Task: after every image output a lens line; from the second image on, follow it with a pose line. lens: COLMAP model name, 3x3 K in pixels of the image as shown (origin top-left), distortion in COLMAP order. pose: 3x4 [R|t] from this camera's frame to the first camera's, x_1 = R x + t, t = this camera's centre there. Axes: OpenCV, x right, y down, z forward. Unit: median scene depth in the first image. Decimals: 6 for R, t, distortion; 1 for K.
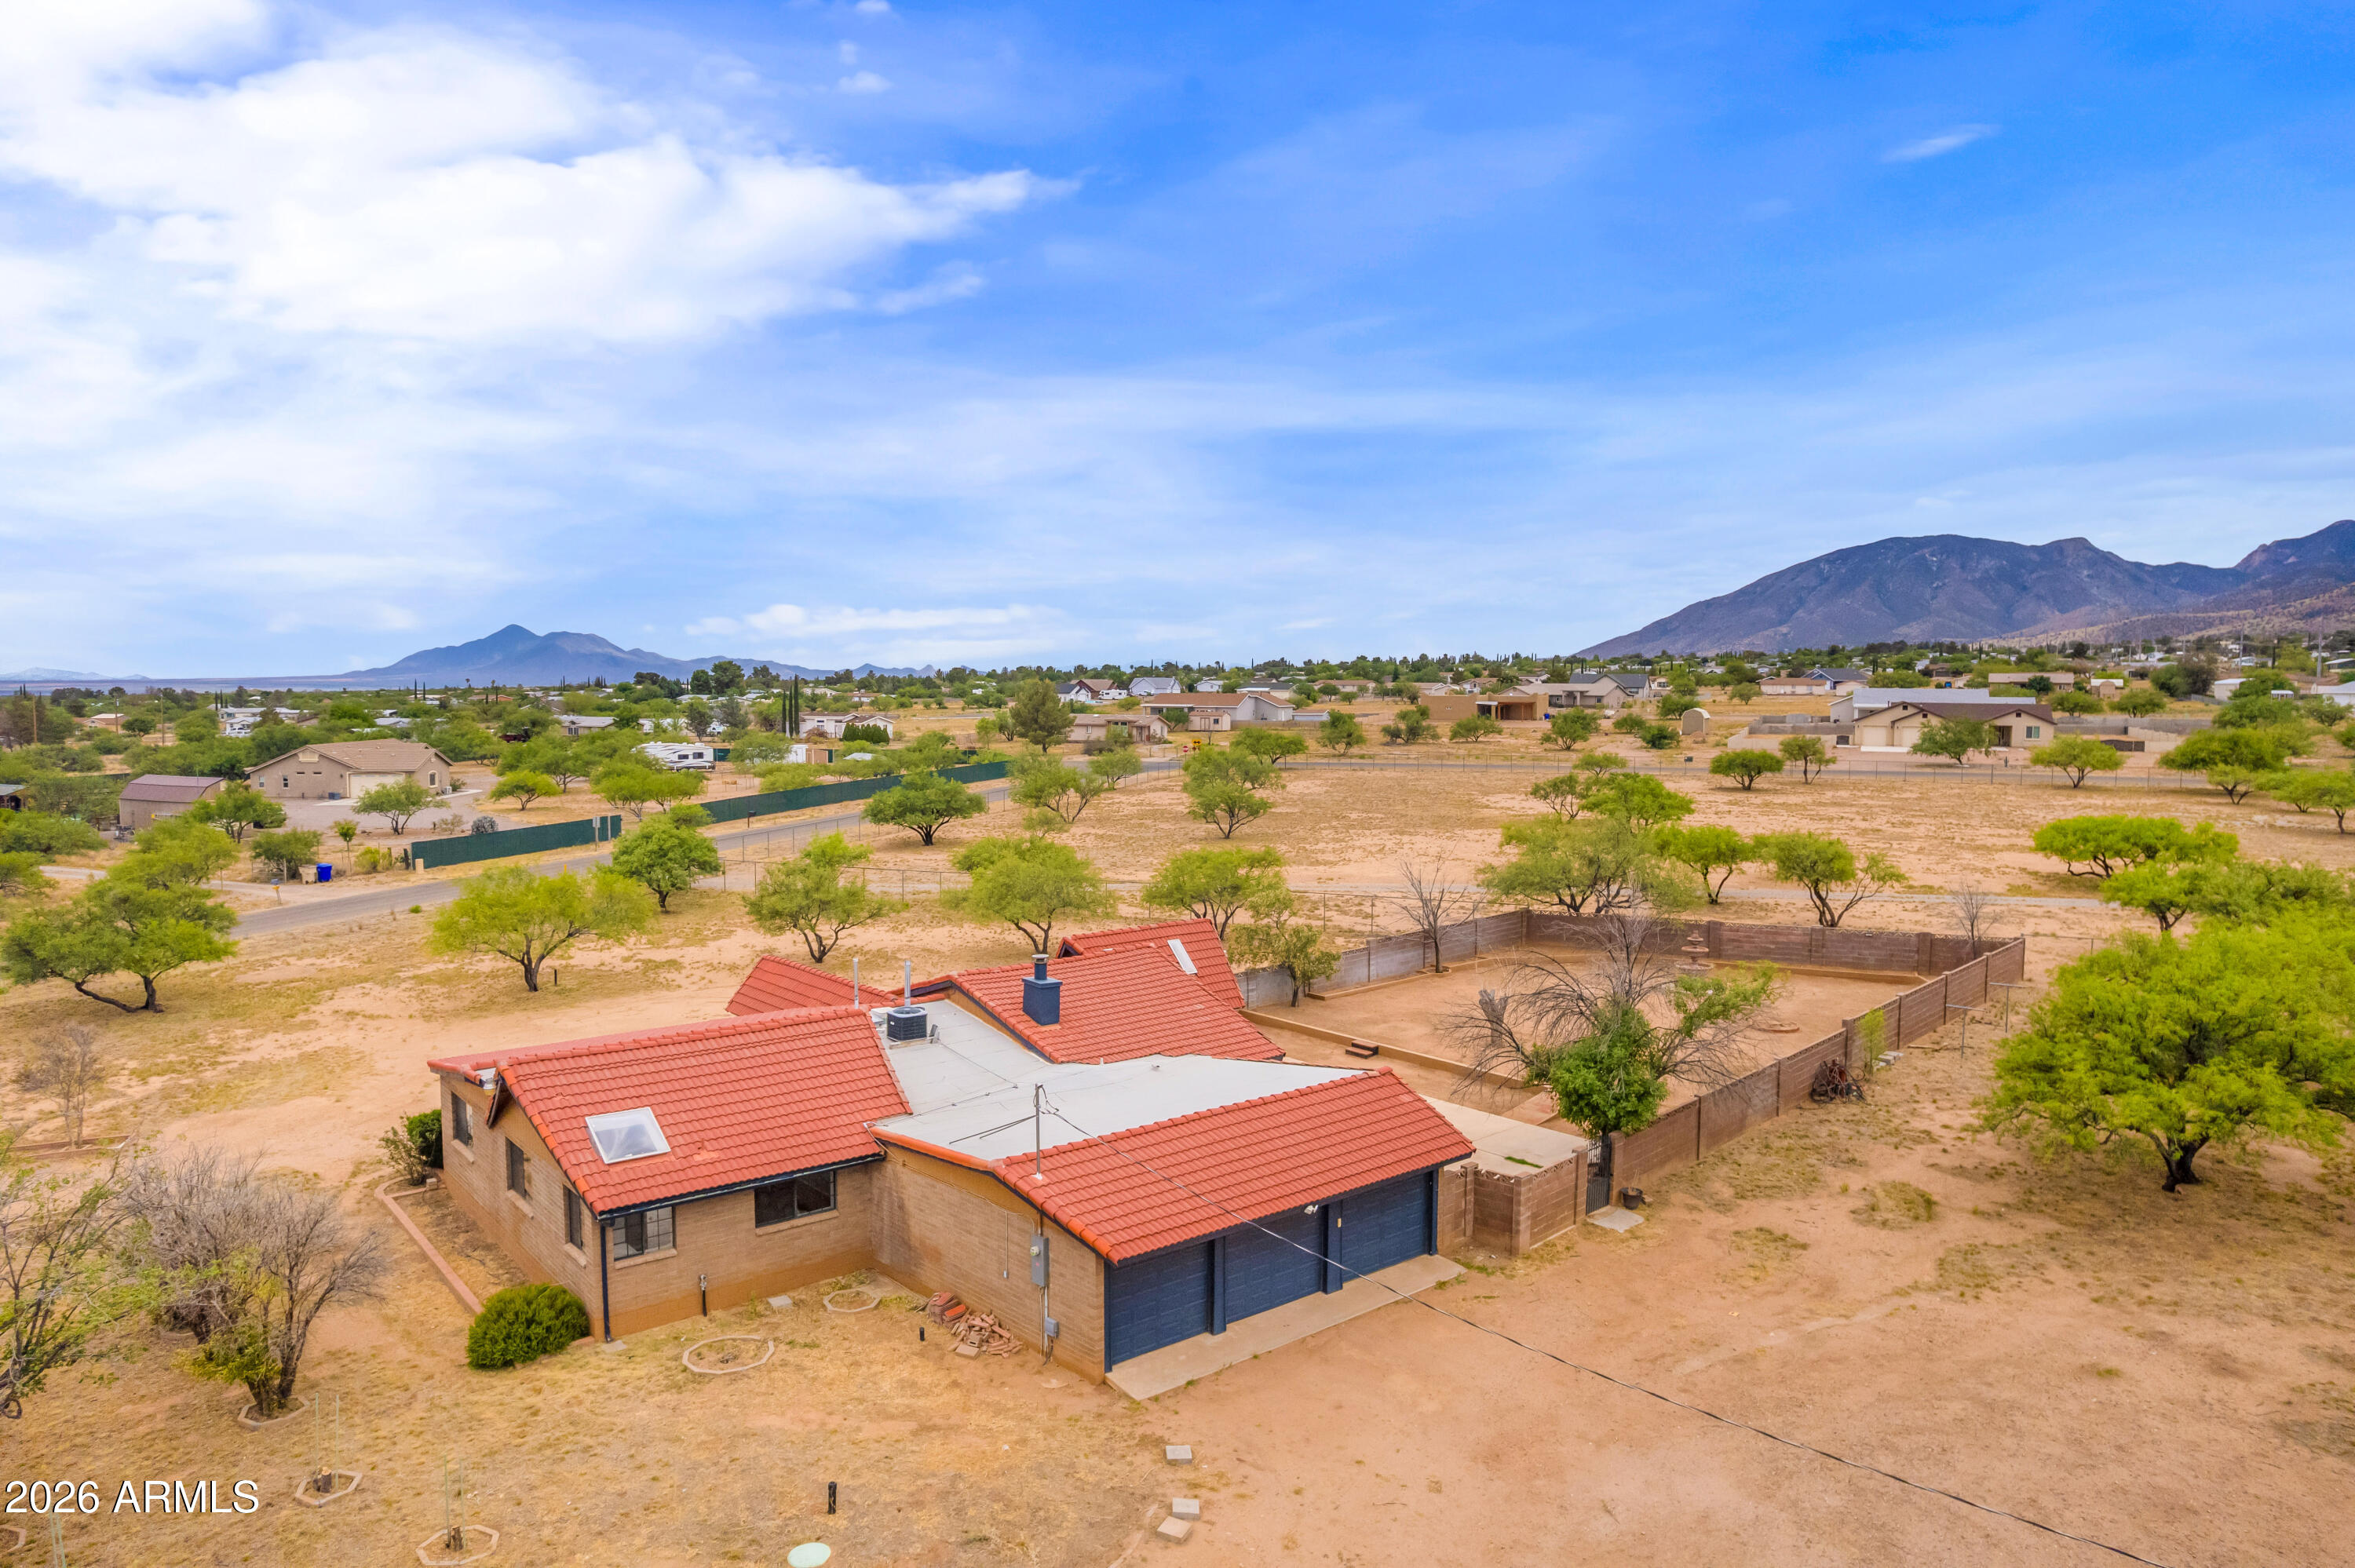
lens RADIAL K [[1507.8, 0, 1177.5], [0, 1507.8, 784.0], [0, 0, 1]] dist [-0.074374, 0.070654]
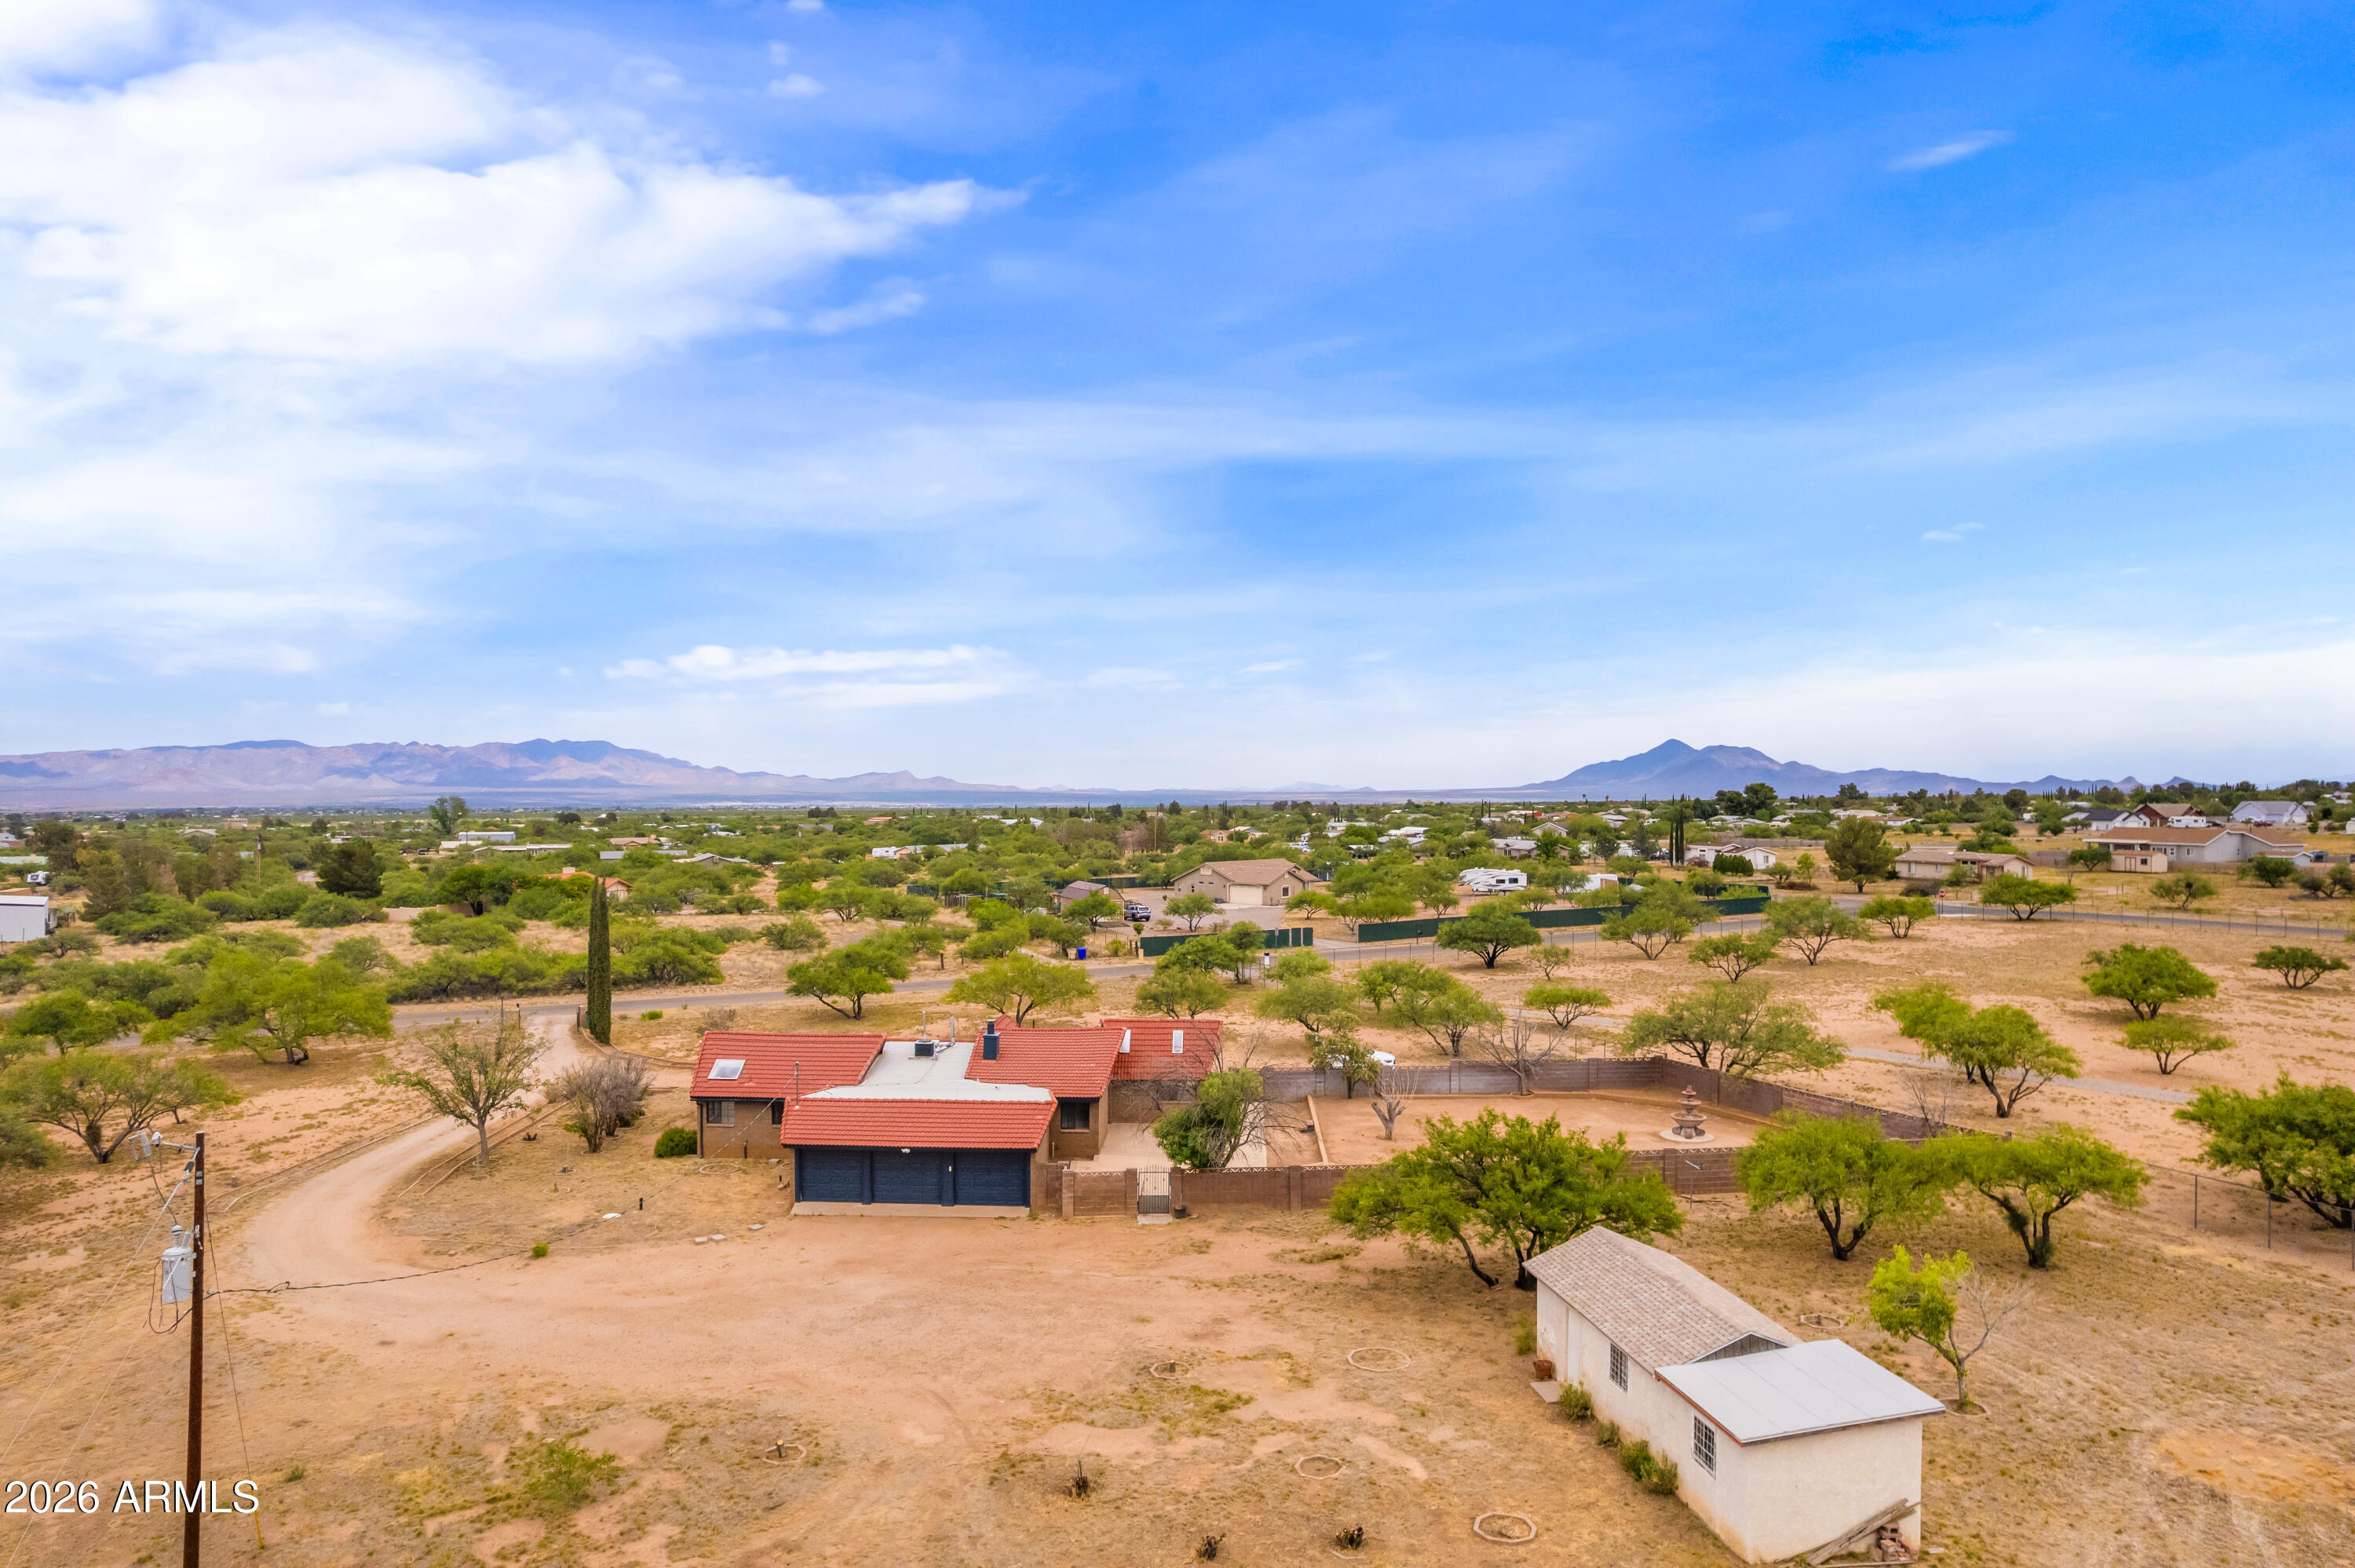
lens RADIAL K [[1507.8, 0, 1177.5], [0, 1507.8, 784.0], [0, 0, 1]] dist [-0.074374, 0.070654]
pose [[0.735032, -0.002711, -0.678027, 0.538152], [-0.047906, 0.997285, -0.055921, -0.031145], [0.676337, 0.073585, 0.732907, -0.069519]]
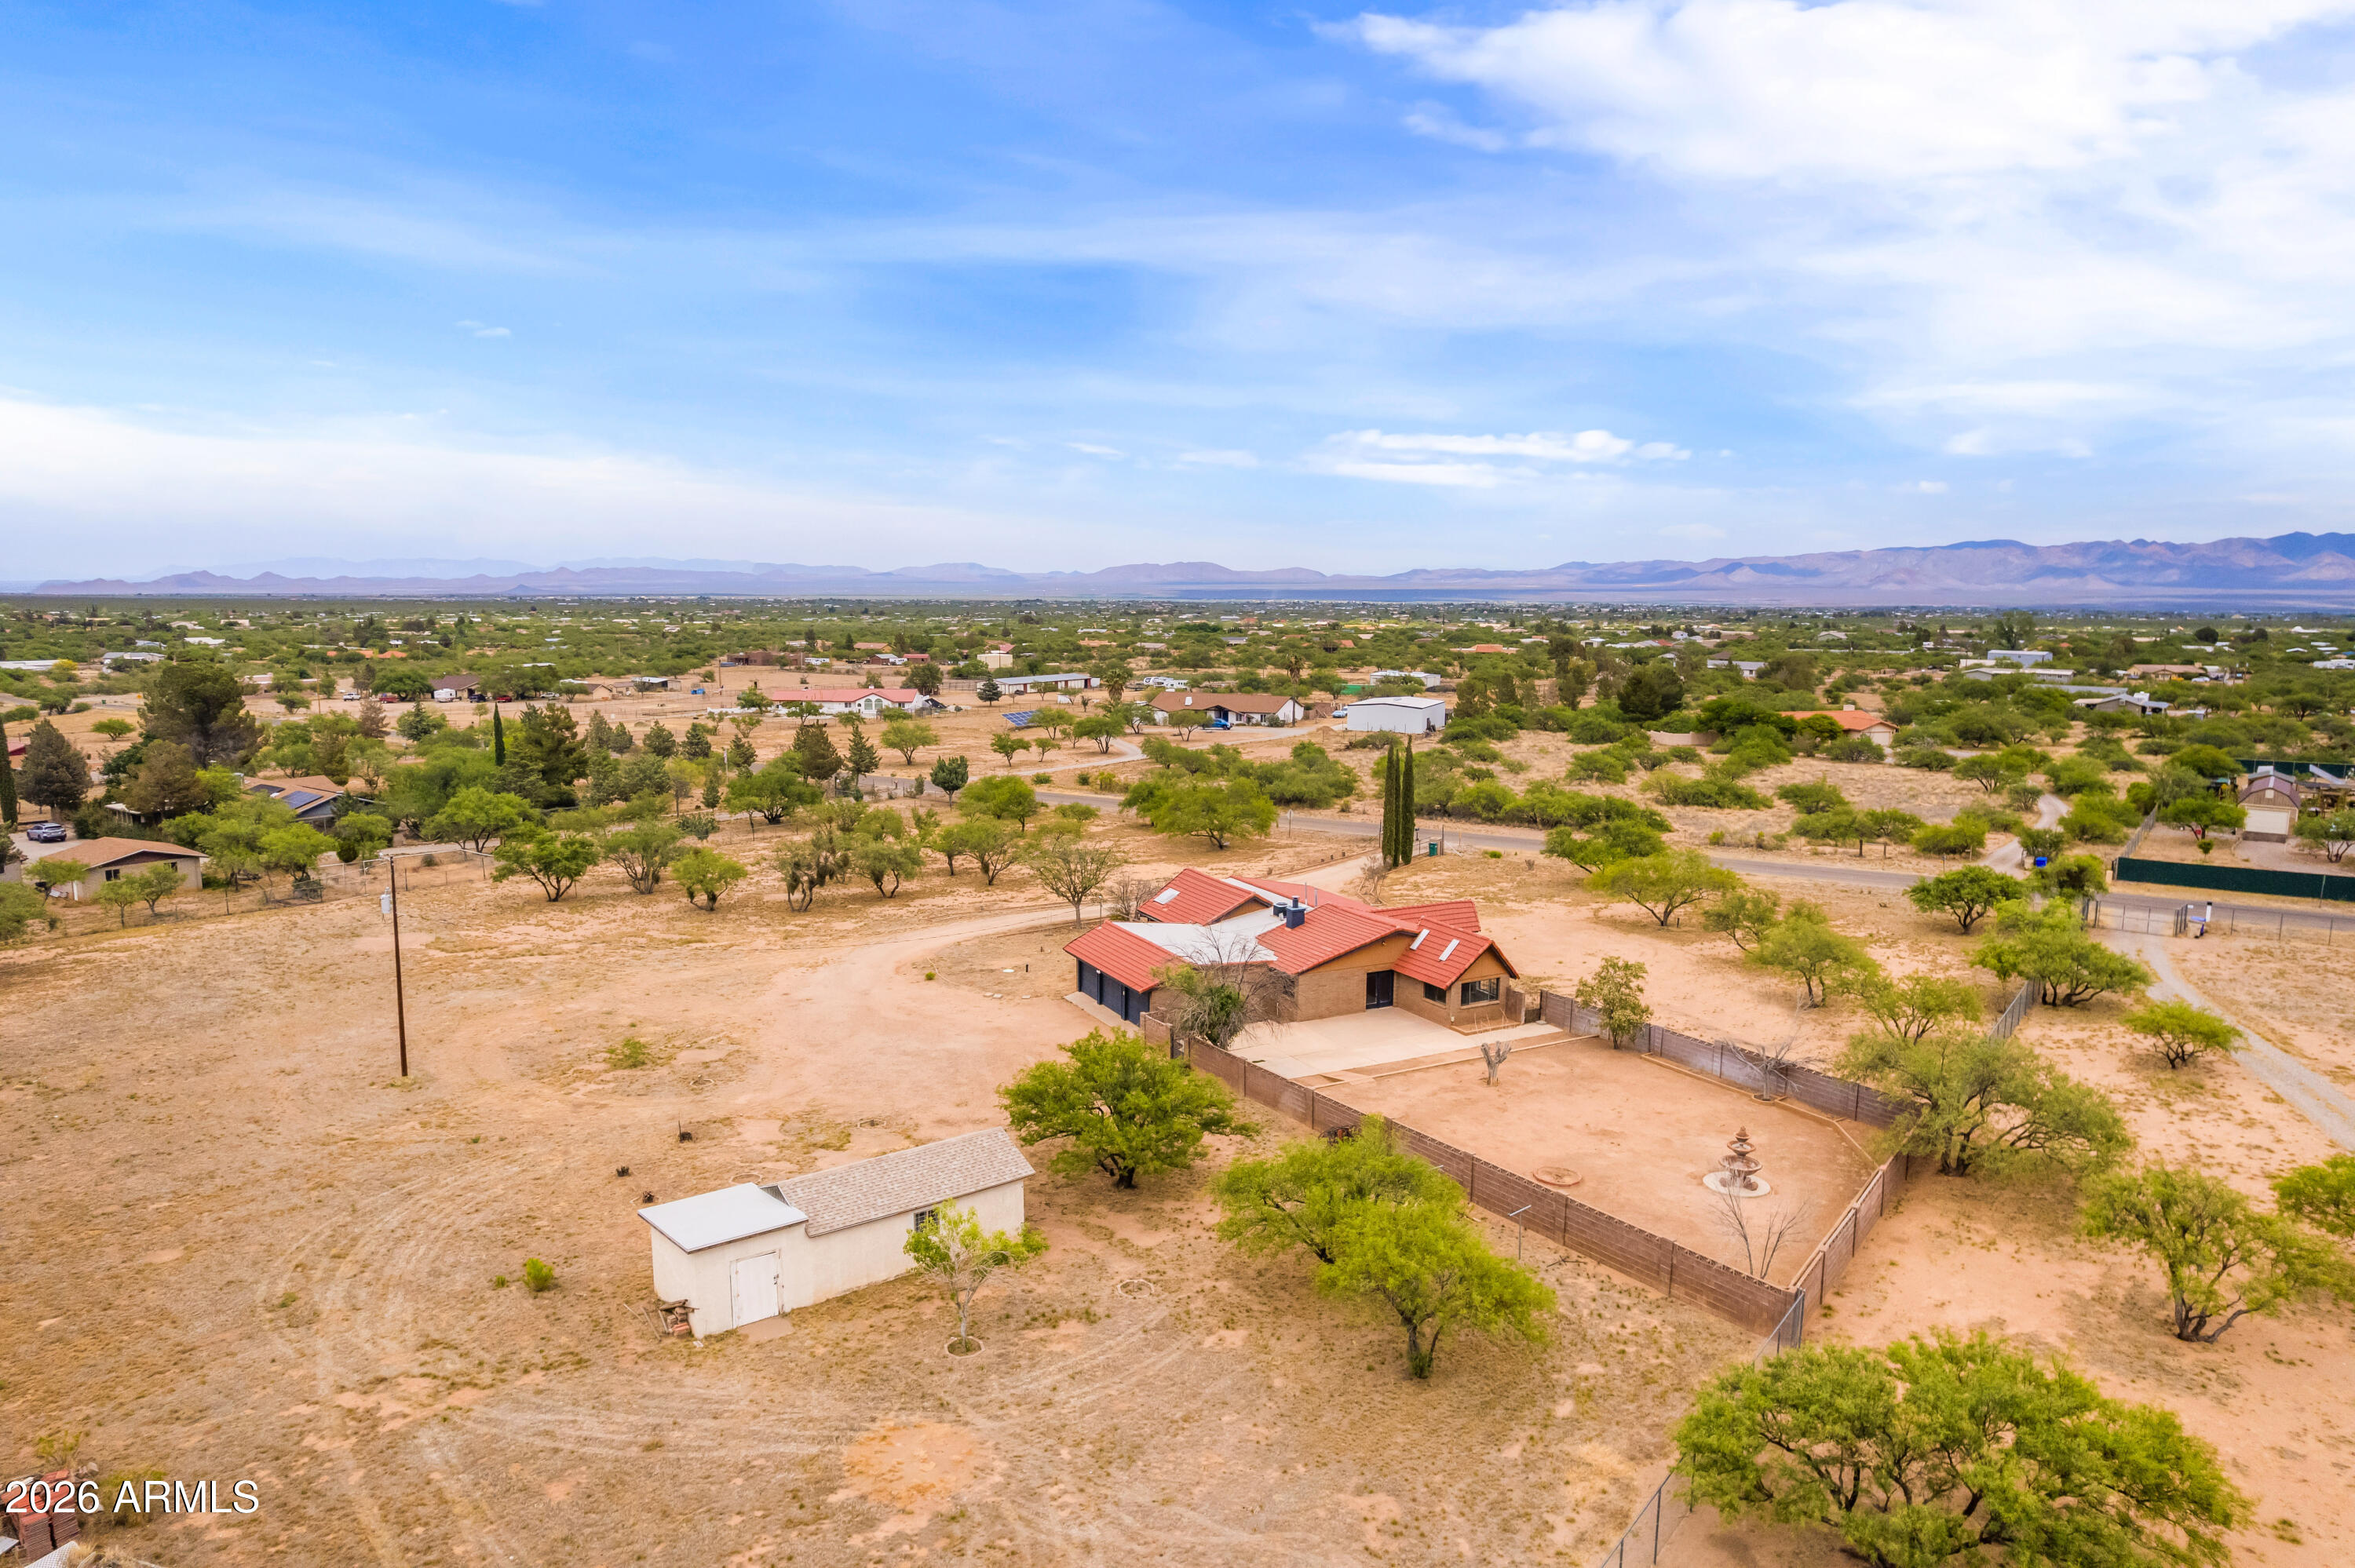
lens RADIAL K [[1507.8, 0, 1177.5], [0, 1507.8, 784.0], [0, 0, 1]] dist [-0.074374, 0.070654]
pose [[-0.218117, 0.128840, -0.967381, 0.850431], [-0.075323, 0.986068, 0.148312, -0.148858], [0.973011, 0.105216, -0.205374, 0.537592]]
